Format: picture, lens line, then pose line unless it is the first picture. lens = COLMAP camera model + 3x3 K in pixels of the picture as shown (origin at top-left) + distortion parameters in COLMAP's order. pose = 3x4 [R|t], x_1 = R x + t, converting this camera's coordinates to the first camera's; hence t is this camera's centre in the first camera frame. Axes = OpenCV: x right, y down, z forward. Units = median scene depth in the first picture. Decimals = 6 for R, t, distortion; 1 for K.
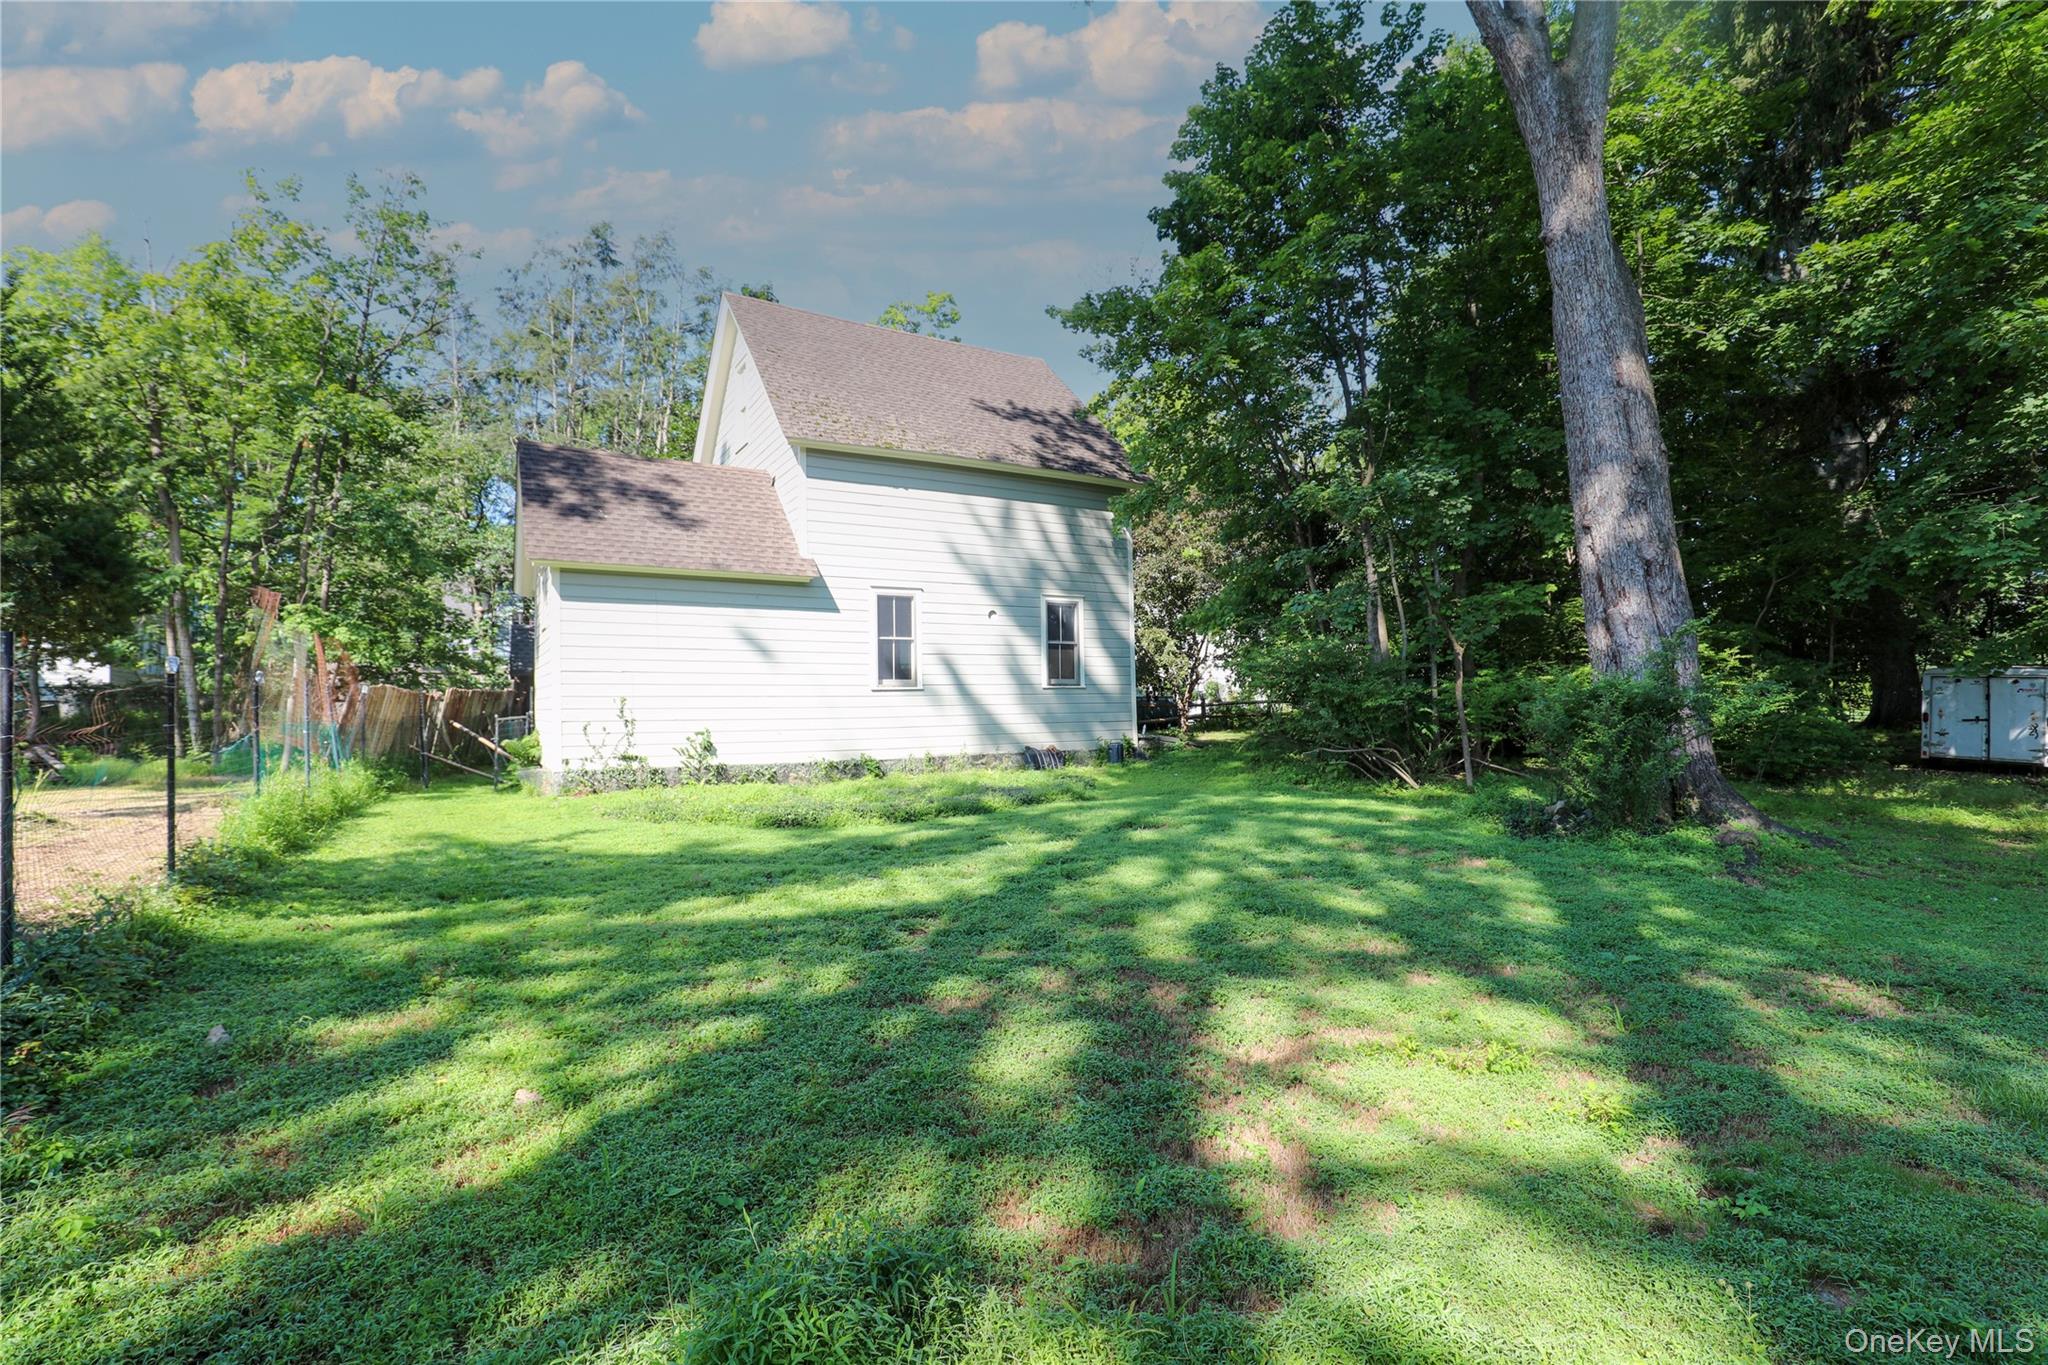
lens RADIAL K [[935.0, 0, 1016.4], [0, 935.0, 689.0], [0, 0, 1]] dist [-0.038060, 0.008166]
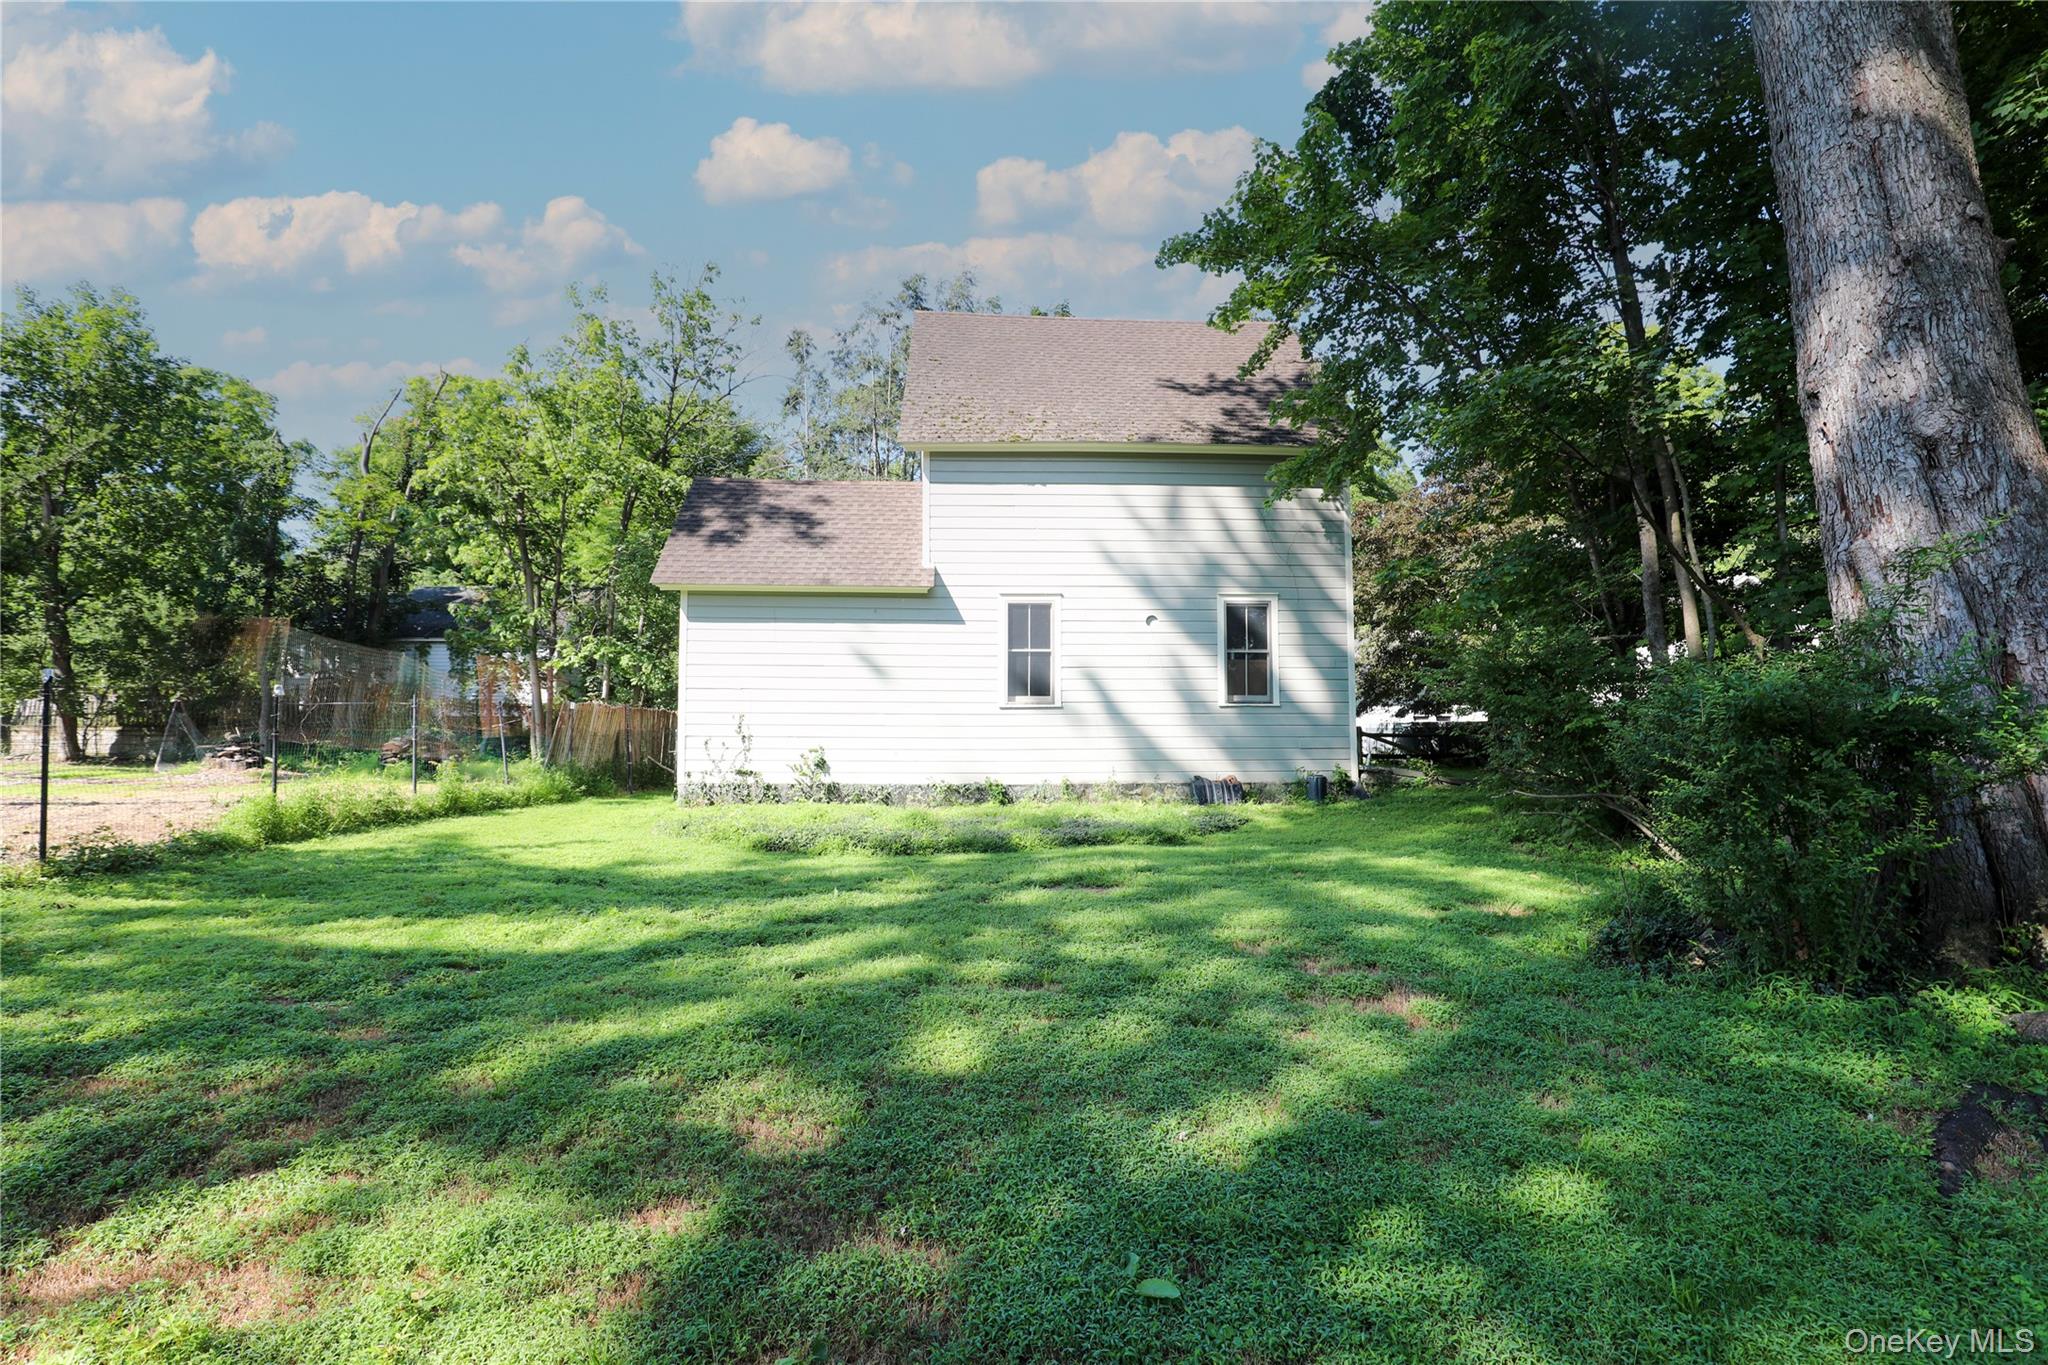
lens RADIAL K [[935.0, 0, 1016.4], [0, 935.0, 689.0], [0, 0, 1]] dist [-0.038060, 0.008166]
pose [[0.886626, -0.008887, -0.462401, 0.279821], [-0.004001, 0.999631, -0.026886, 0.007257], [0.462469, 0.025688, 0.886263, 0.198027]]
